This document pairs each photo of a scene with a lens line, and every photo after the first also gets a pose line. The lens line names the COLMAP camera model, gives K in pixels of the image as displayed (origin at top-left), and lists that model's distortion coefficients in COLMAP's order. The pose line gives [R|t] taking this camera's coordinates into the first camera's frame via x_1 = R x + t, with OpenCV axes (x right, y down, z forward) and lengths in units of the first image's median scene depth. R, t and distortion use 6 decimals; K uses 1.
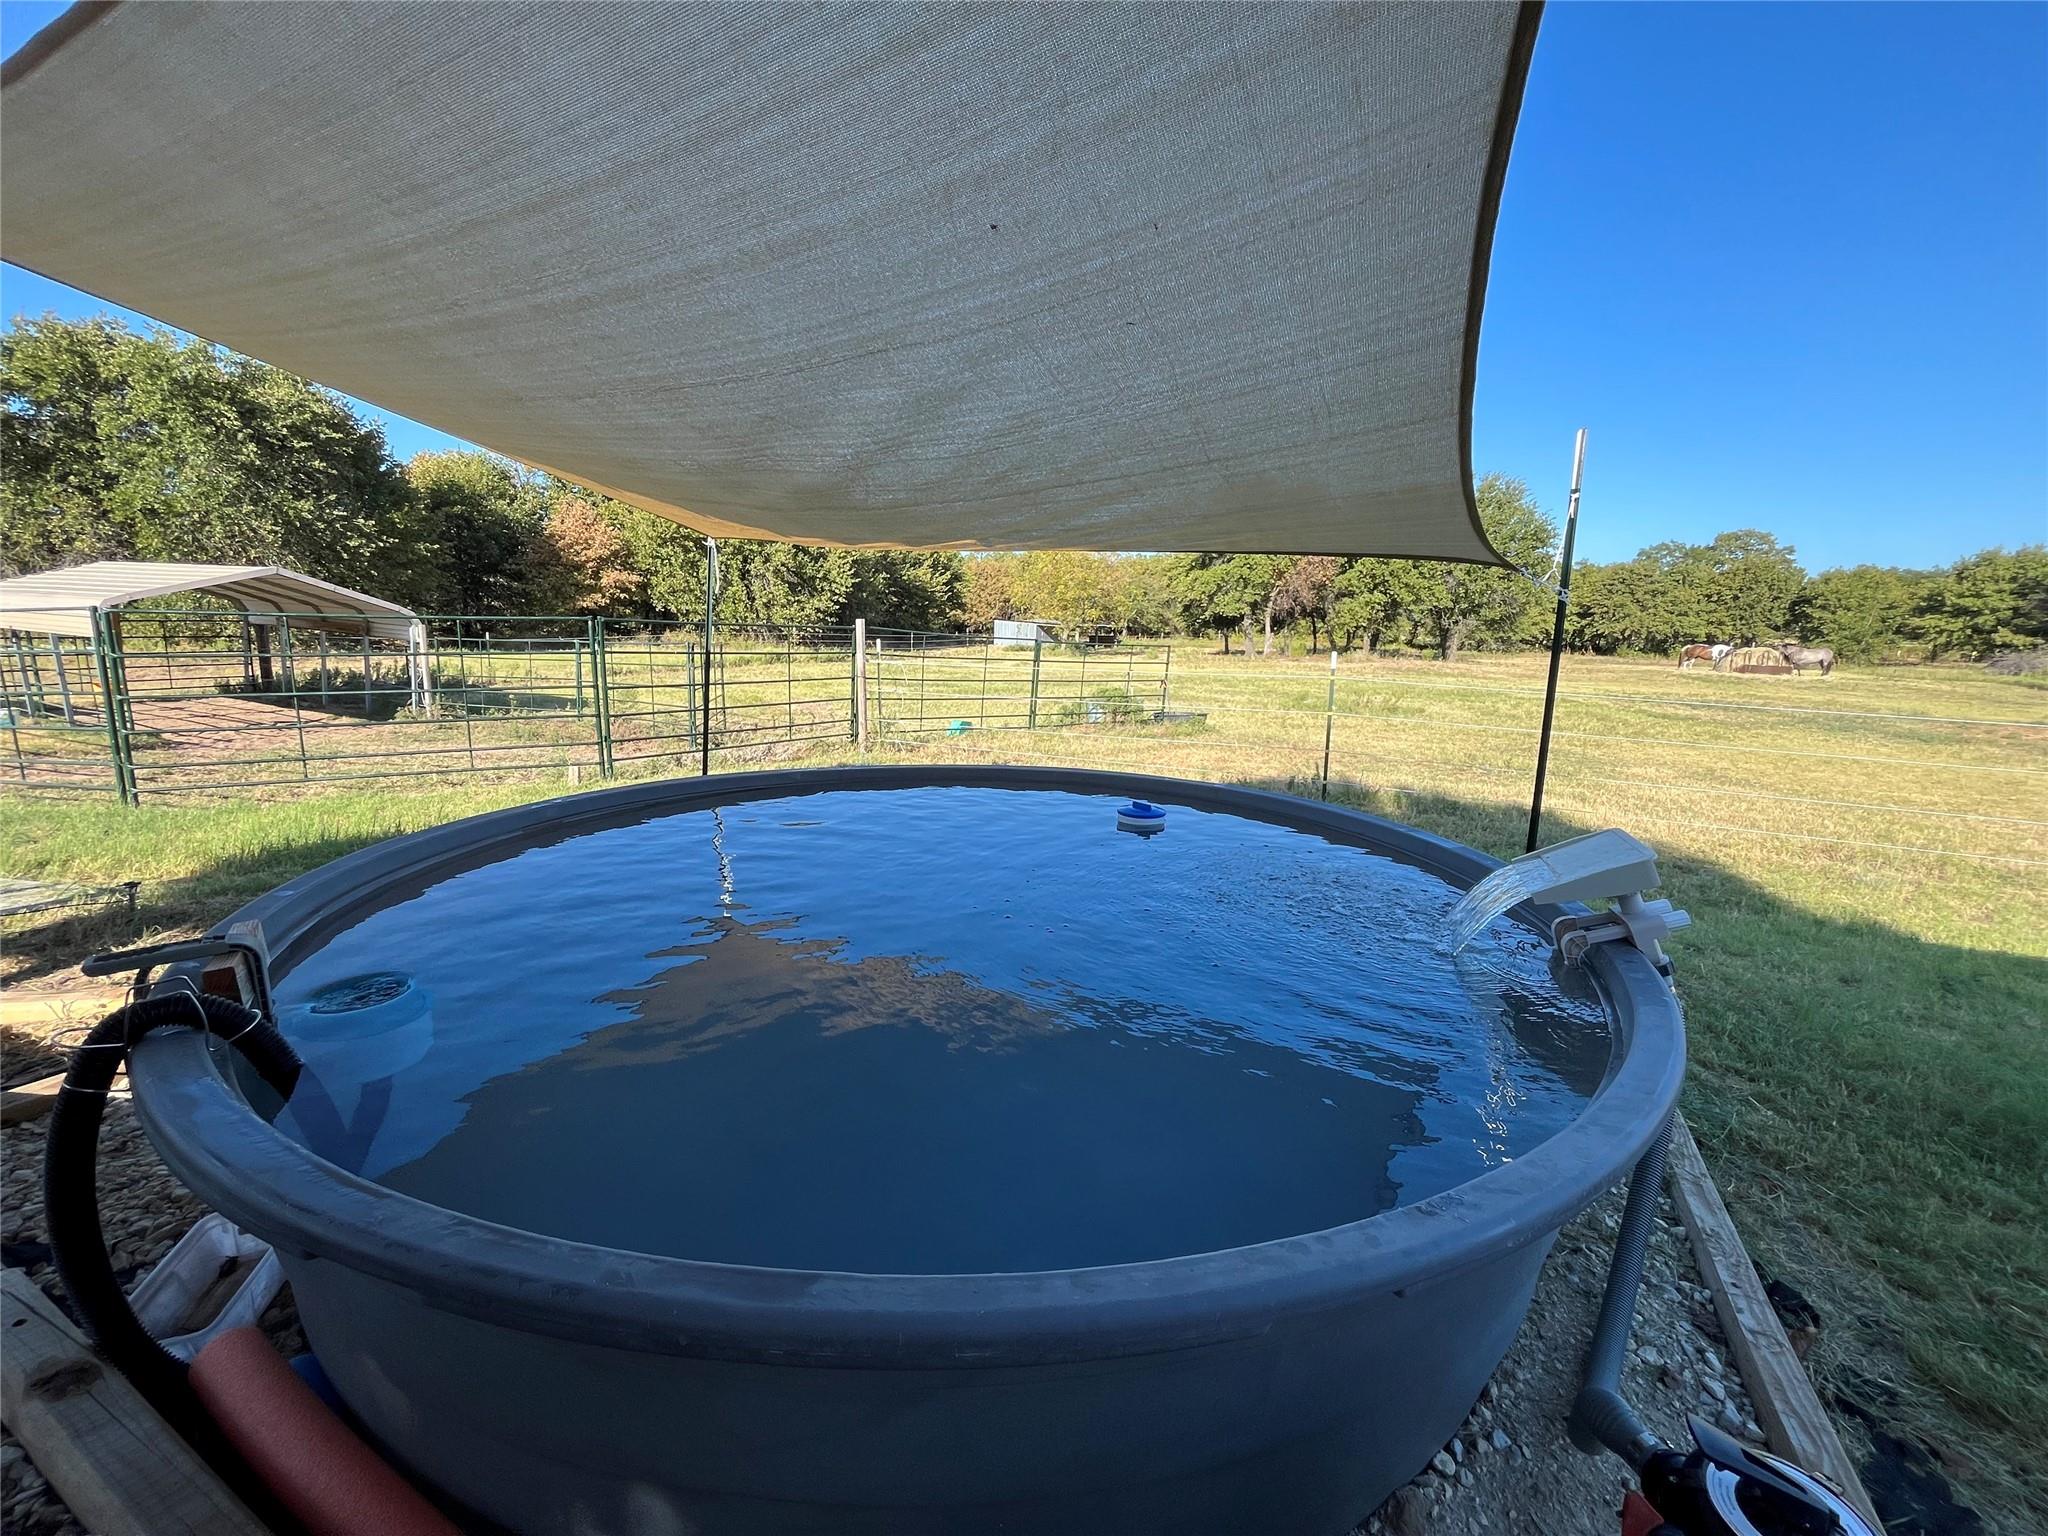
lens RADIAL K [[844.1, 0, 1024.0], [0, 844.1, 768.0], [0, 0, 1]] dist [0.002264, -0.000165]
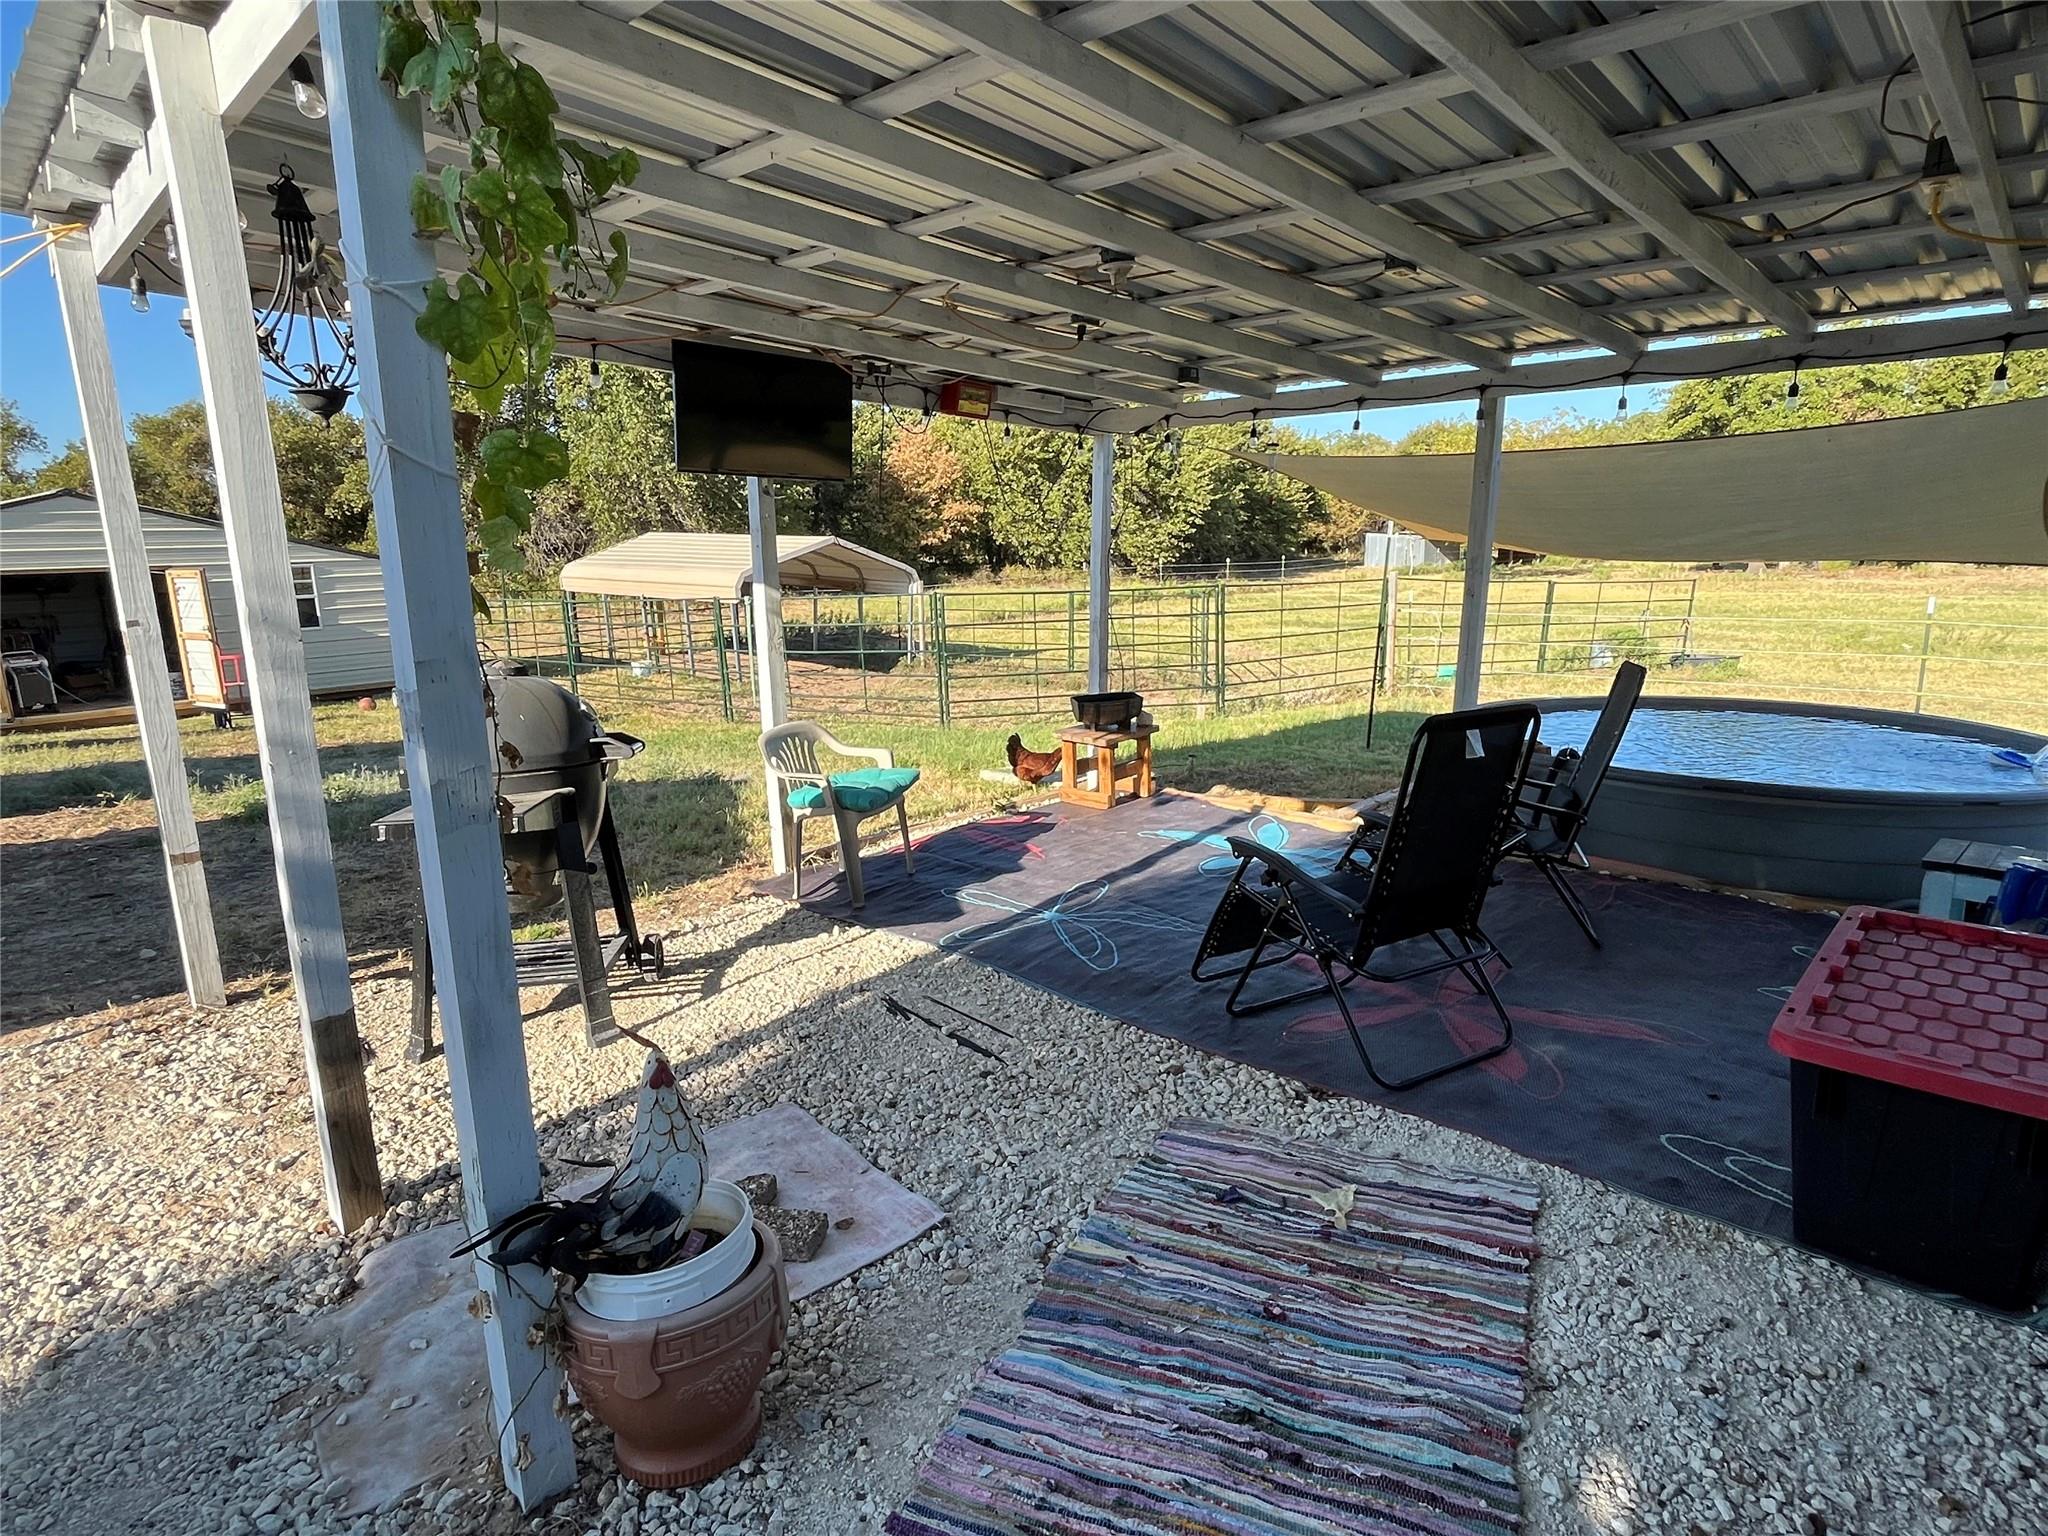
lens RADIAL K [[1110.4, 0, 1024.0], [0, 1110.4, 768.0], [0, 0, 1]] dist [-0.003633, -0.001484]
pose [[0.956702, 0.019936, -0.290386, -0.063981], [-0.009402, 0.999248, 0.037625, 0.005547], [0.290918, -0.033266, 0.956170, -0.122055]]
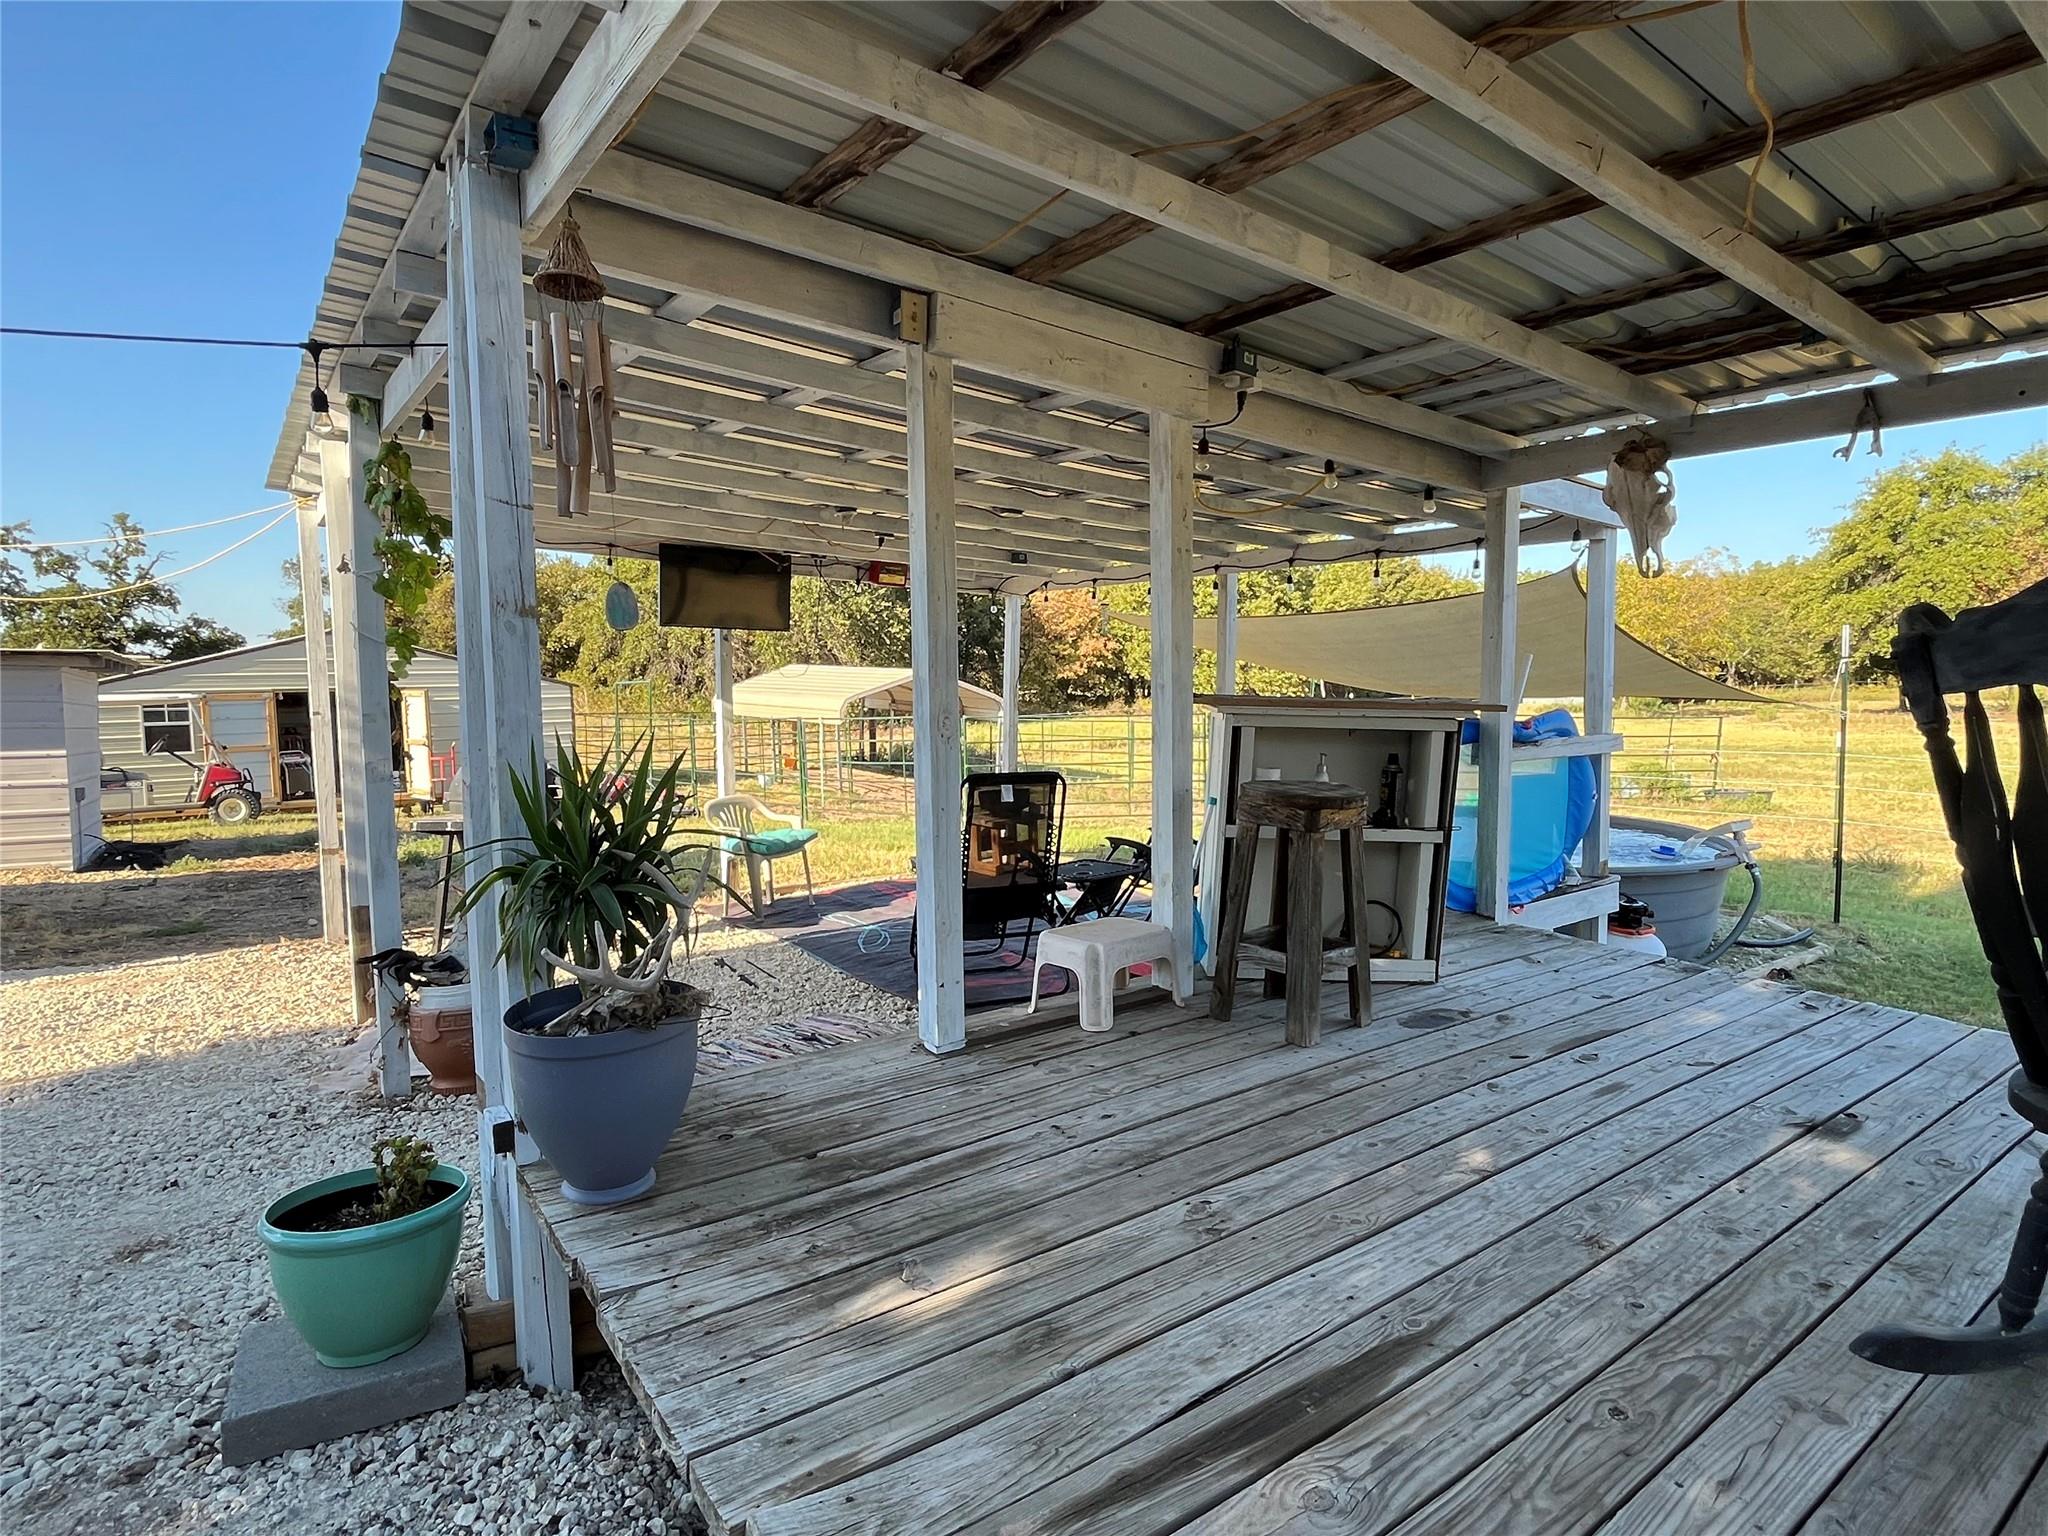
lens RADIAL K [[1110.4, 0, 1024.0], [0, 1110.4, 768.0], [0, 0, 1]] dist [-0.003633, -0.001484]
pose [[0.897179, 0.007062, -0.441610, 0.007149], [-0.045242, 0.996082, -0.075986, 0.013845], [0.439343, 0.088152, 0.893984, -0.156035]]
